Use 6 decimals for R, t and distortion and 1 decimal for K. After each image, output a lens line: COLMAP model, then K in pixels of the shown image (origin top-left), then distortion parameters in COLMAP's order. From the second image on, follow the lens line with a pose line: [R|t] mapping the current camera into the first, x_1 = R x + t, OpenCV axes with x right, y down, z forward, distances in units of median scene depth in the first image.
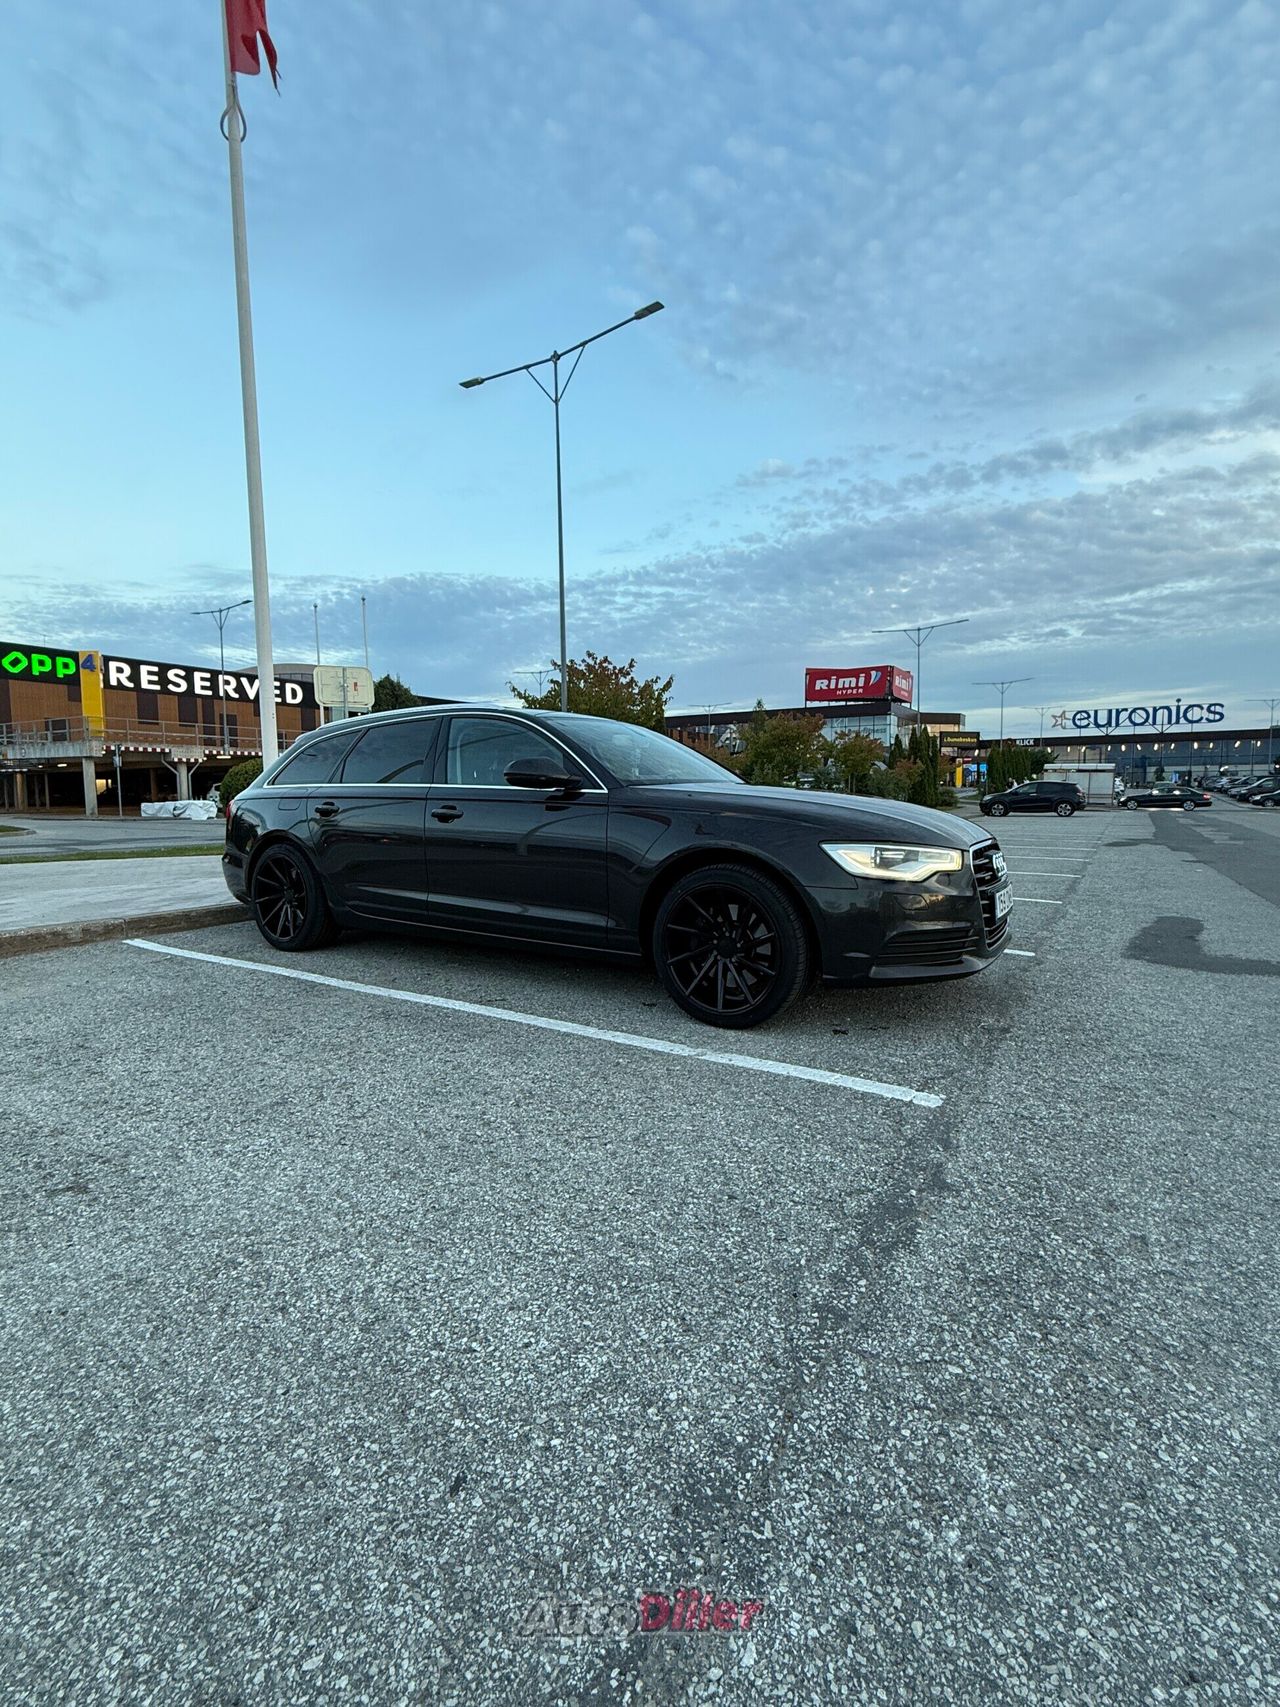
lens RADIAL K [[780.7, 0, 648.9], [0, 780.7, 864.5], [0, 0, 1]] dist [-0.000201, -0.000127]
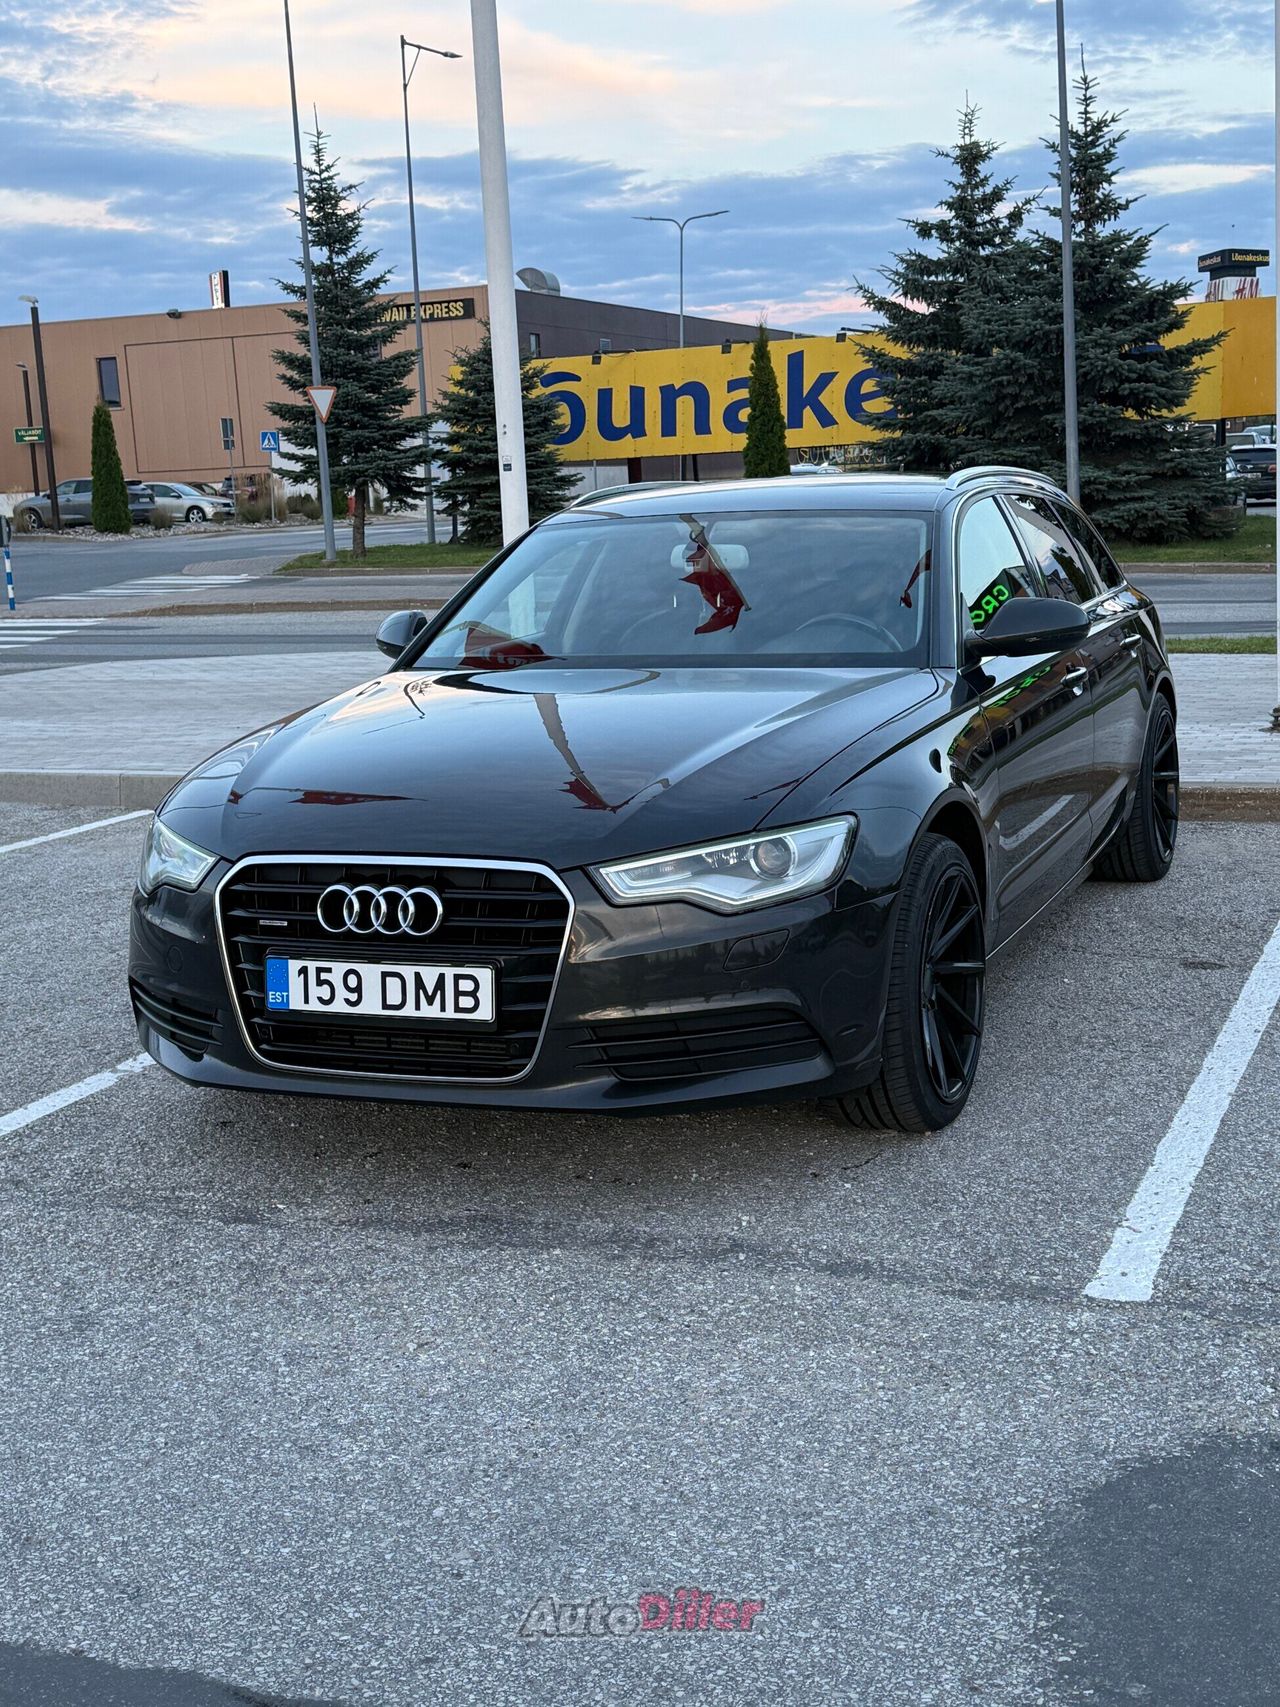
lens RADIAL K [[2157.9, 0, 636.9], [0, 2157.9, 849.3], [0, 0, 1]] dist [0.114270, 0.000000]
pose [[0.164925, 0.159984, -0.973245, 0.320709], [-0.040673, 0.987021, 0.155356, -0.044877], [0.985467, 0.013963, 0.169291, 0.176031]]
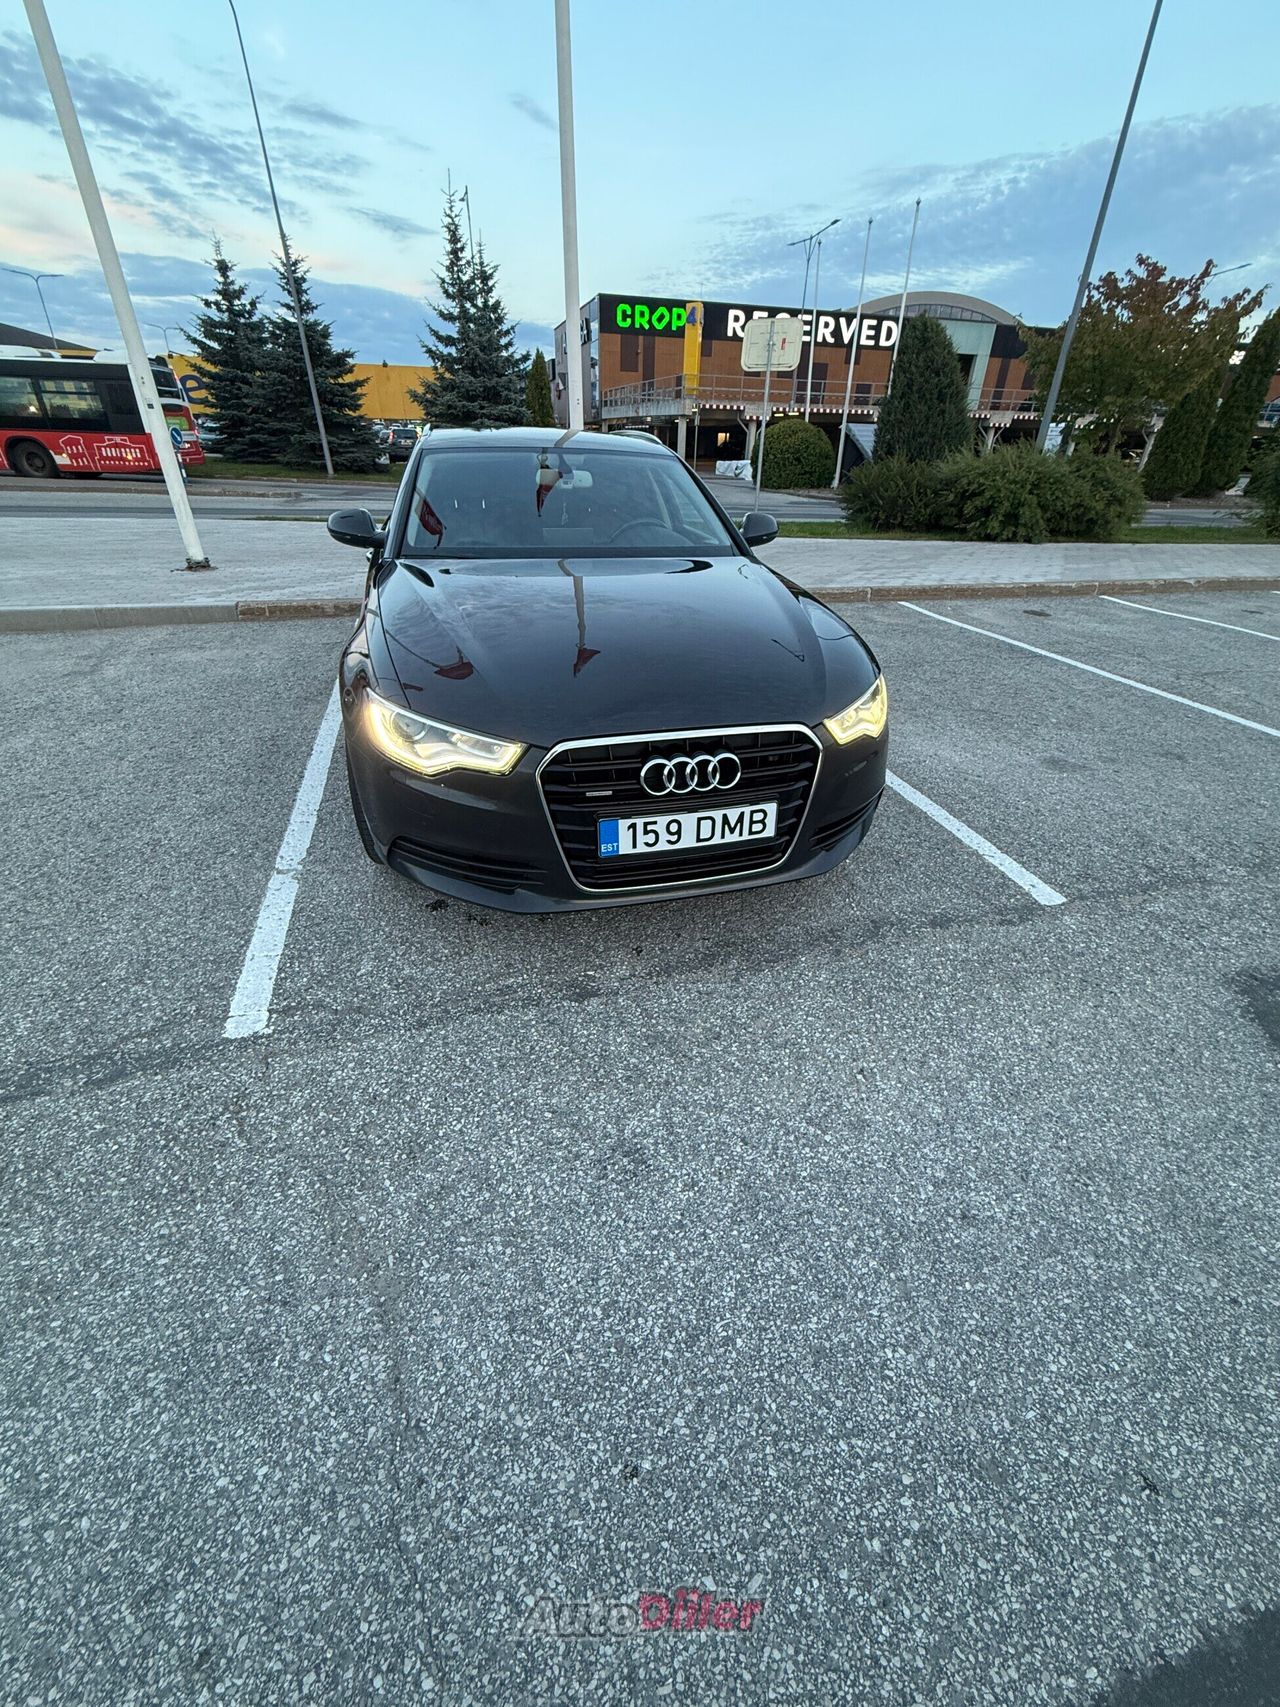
lens RADIAL K [[685.7, 0, 641.6], [0, 685.7, 848.5], [0, 0, 1]] dist [0.001315, -0.000878]
pose [[0.734809, 0.363674, -0.572536, 0.141438], [-0.087171, 0.887741, 0.452014, -0.035432], [0.672649, -0.282235, 0.684022, 0.110902]]
